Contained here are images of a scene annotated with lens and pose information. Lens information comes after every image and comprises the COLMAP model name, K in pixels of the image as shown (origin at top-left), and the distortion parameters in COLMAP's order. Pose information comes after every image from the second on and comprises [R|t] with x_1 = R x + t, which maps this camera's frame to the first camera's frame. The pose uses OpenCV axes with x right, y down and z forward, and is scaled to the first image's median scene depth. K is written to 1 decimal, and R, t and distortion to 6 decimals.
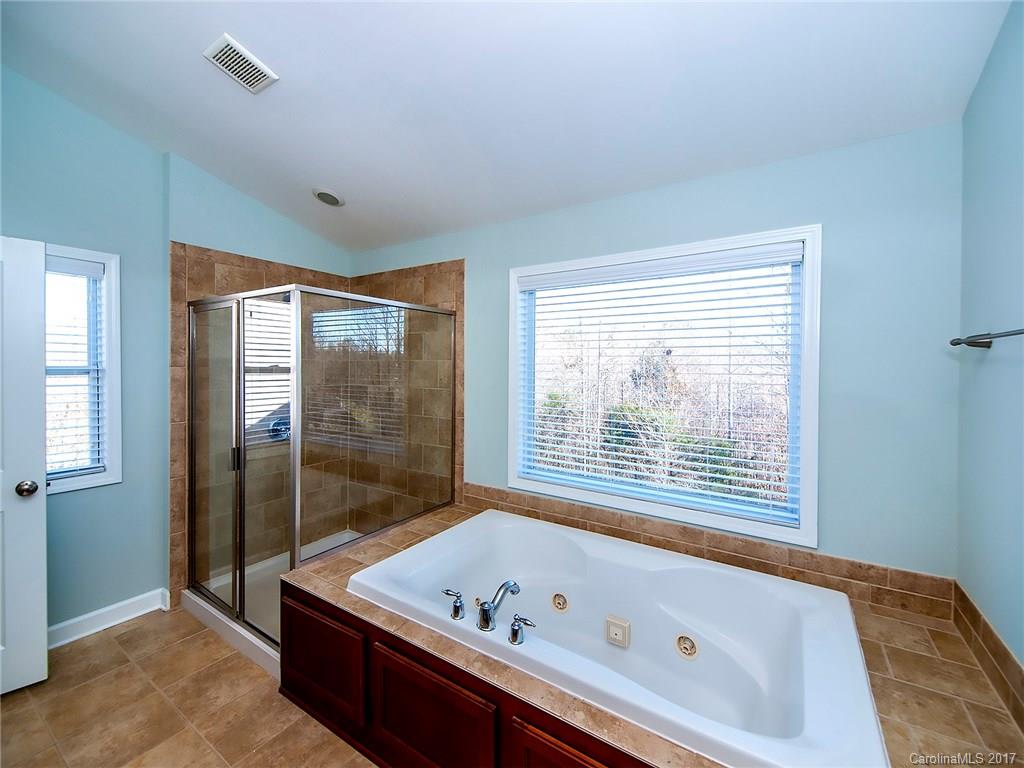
lens RADIAL K [[422.8, 0, 531.2], [0, 422.8, 371.4], [0, 0, 1]] dist [0.011106, -0.006166]
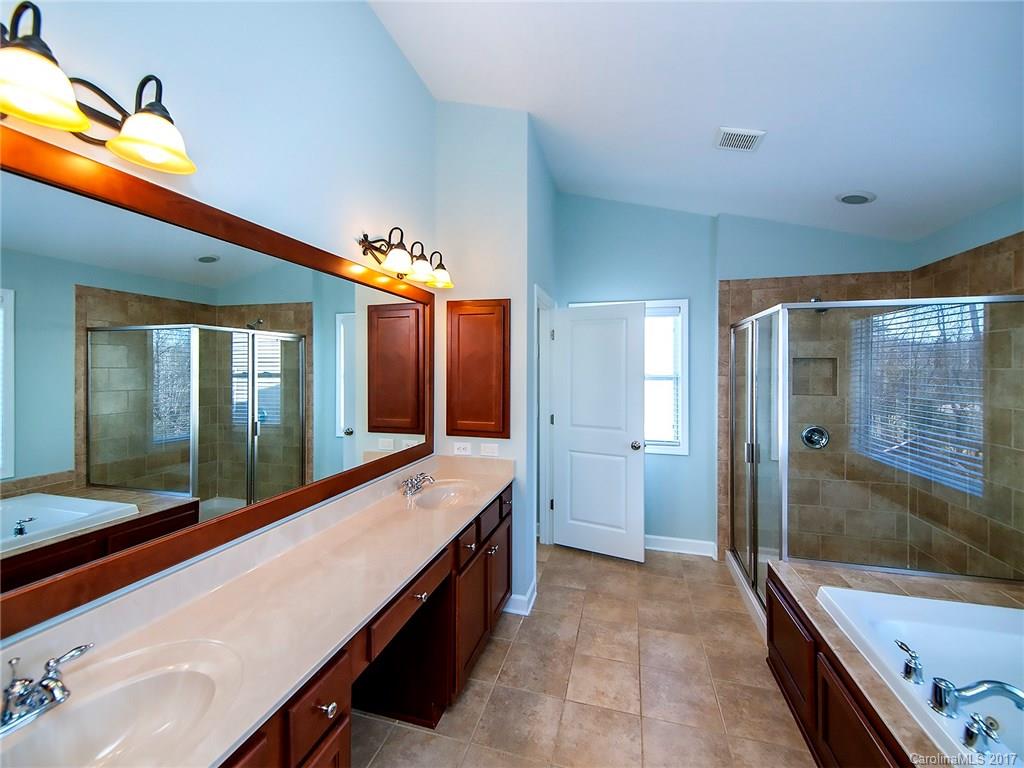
lens RADIAL K [[422.8, 0, 511.7], [0, 422.8, 374.0], [0, 0, 1]] dist [0.011106, -0.006166]
pose [[0.303196, 0.005864, -0.952910, 0.219896], [-0.014033, 0.999900, 0.001688, -0.010261], [0.952825, 0.012861, 0.303248, -0.010555]]
